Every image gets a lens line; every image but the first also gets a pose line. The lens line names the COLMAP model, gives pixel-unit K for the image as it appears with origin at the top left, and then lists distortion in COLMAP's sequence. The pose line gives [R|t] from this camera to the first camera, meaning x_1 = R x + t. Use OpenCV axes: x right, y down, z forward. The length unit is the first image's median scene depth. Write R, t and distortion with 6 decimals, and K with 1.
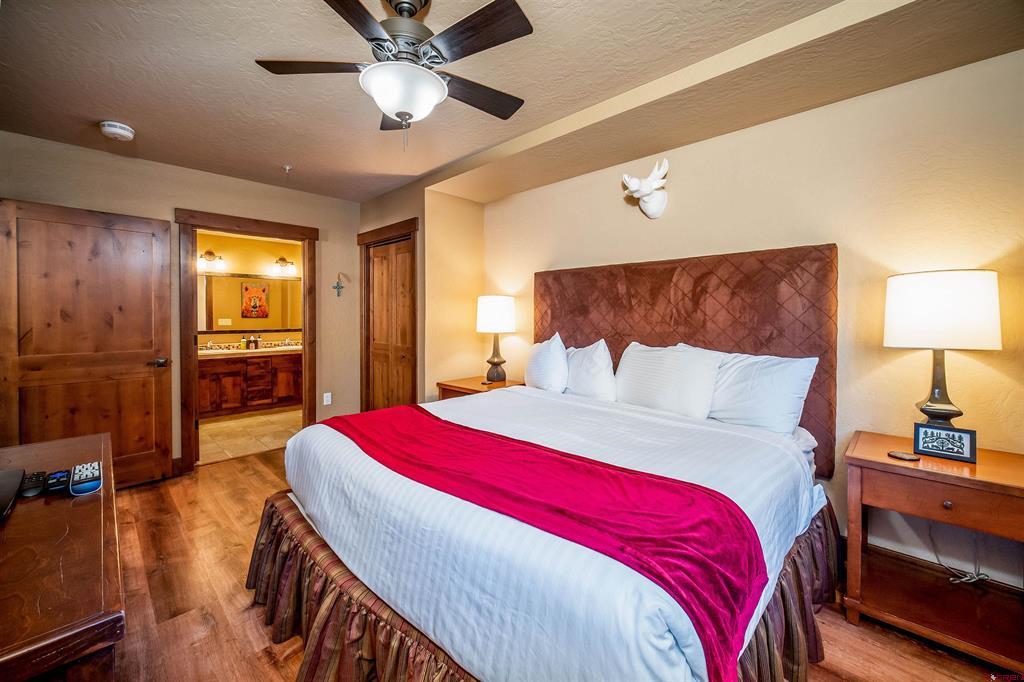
lens RADIAL K [[410.9, 0, 515.8], [0, 410.9, 328.7], [0, 0, 1]] dist [-0.013565, -0.000179]
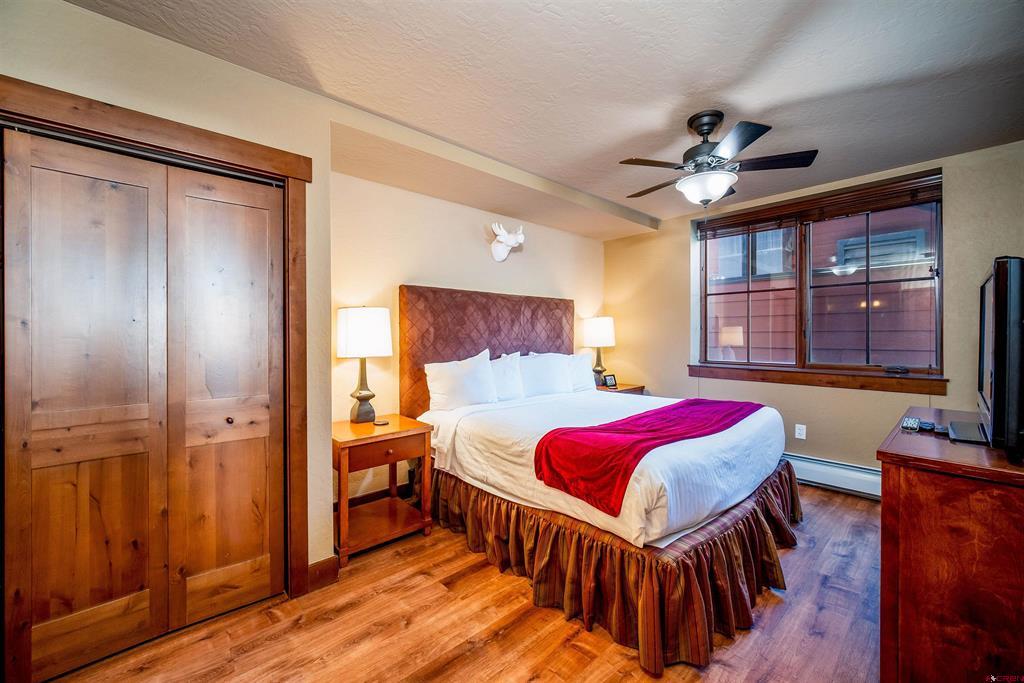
lens RADIAL K [[418.4, 0, 508.6], [0, 418.4, 339.9], [0, 0, 1]] dist [-0.001650, -0.000183]
pose [[0.057935, -0.010290, 0.998267, -0.938096], [0.035886, 0.999322, 0.008218, -0.021660], [-0.997675, 0.035347, 0.058265, 0.822128]]
